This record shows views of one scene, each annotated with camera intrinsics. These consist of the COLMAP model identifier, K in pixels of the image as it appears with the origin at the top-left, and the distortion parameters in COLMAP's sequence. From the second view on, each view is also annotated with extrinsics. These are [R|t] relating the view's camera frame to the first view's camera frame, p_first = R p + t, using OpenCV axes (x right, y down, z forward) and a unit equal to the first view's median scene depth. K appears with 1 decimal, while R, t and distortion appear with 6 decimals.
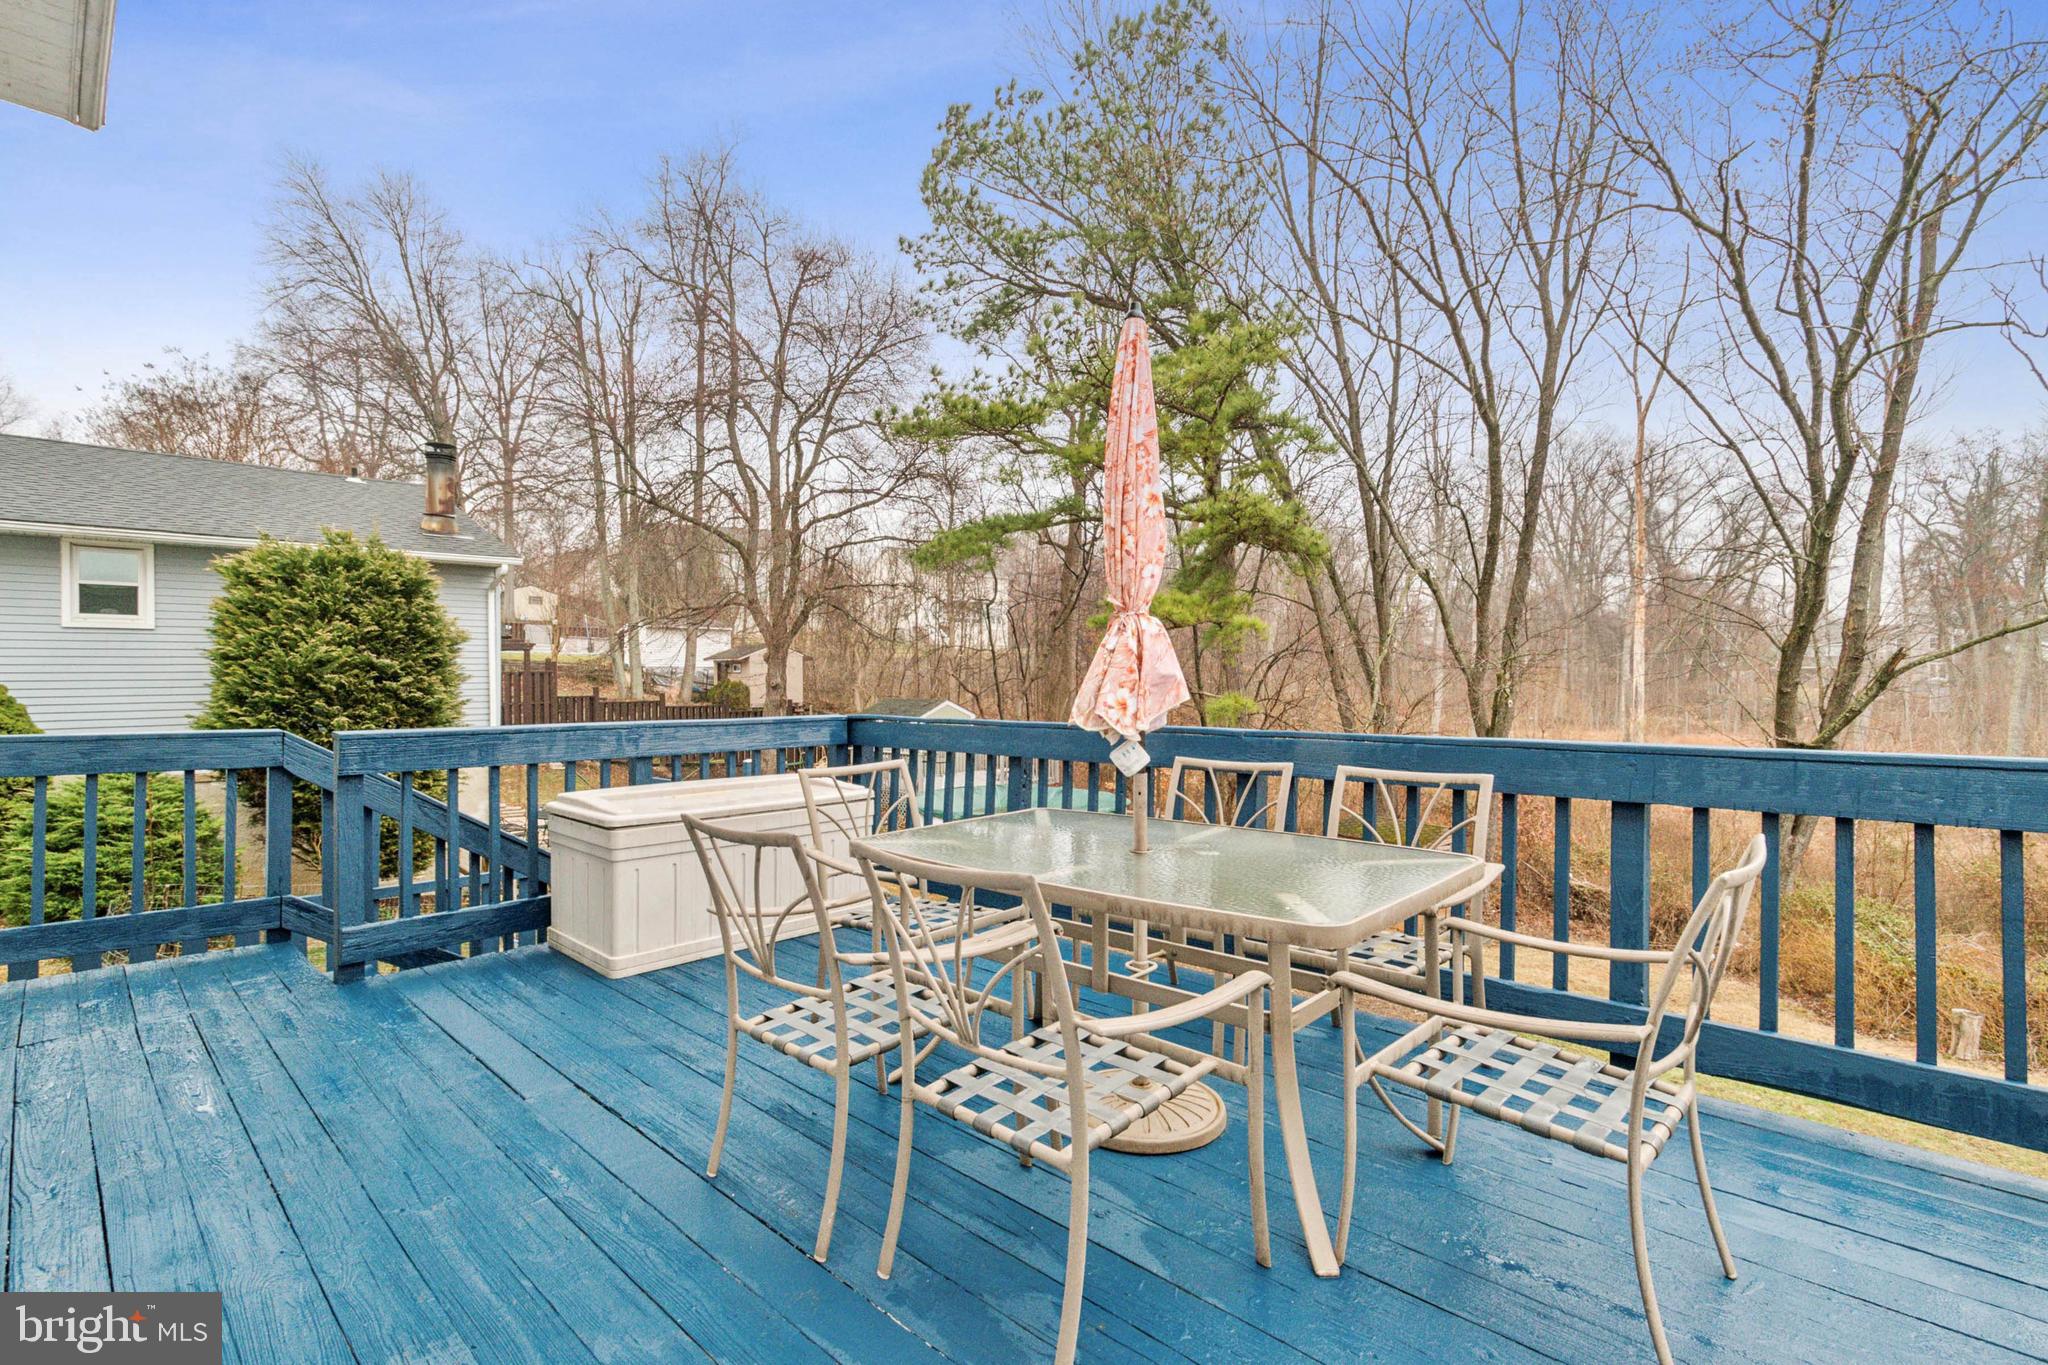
lens RADIAL K [[932.9, 0, 1023.0], [0, 932.9, 679.2], [0, 0, 1]] dist [0.003027, -0.006860]
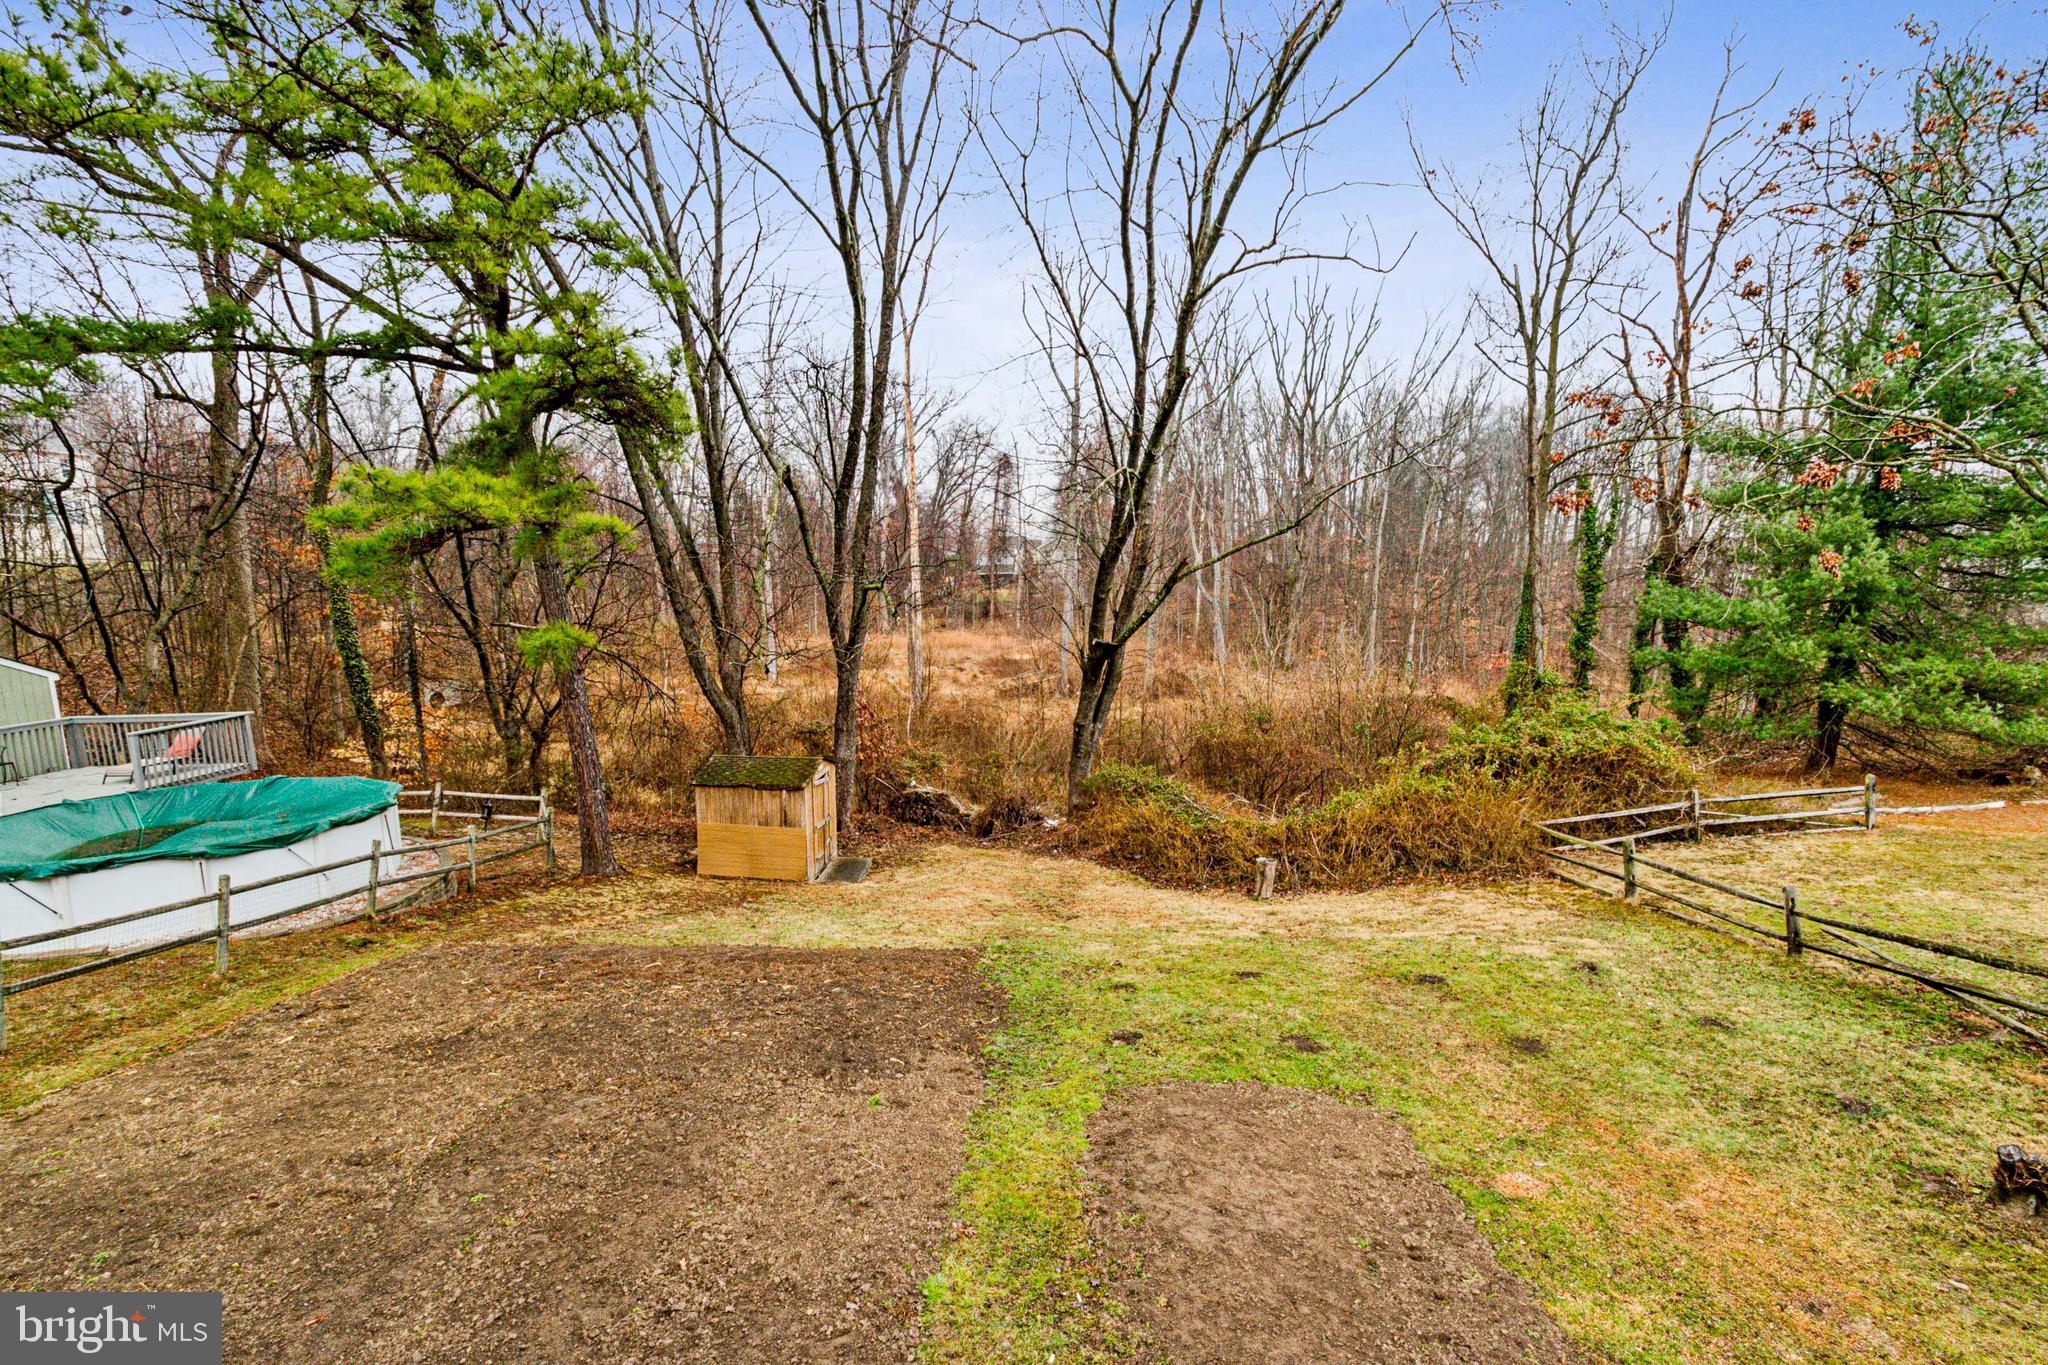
lens RADIAL K [[932.9, 0, 1024.0], [0, 932.9, 702.8], [0, 0, 1]] dist [0.003027, -0.006860]
pose [[0.725502, -0.109456, 0.679460, -0.011135], [0.026765, 0.991012, 0.131066, -0.007708], [-0.687699, -0.076903, 0.721911, 0.185615]]
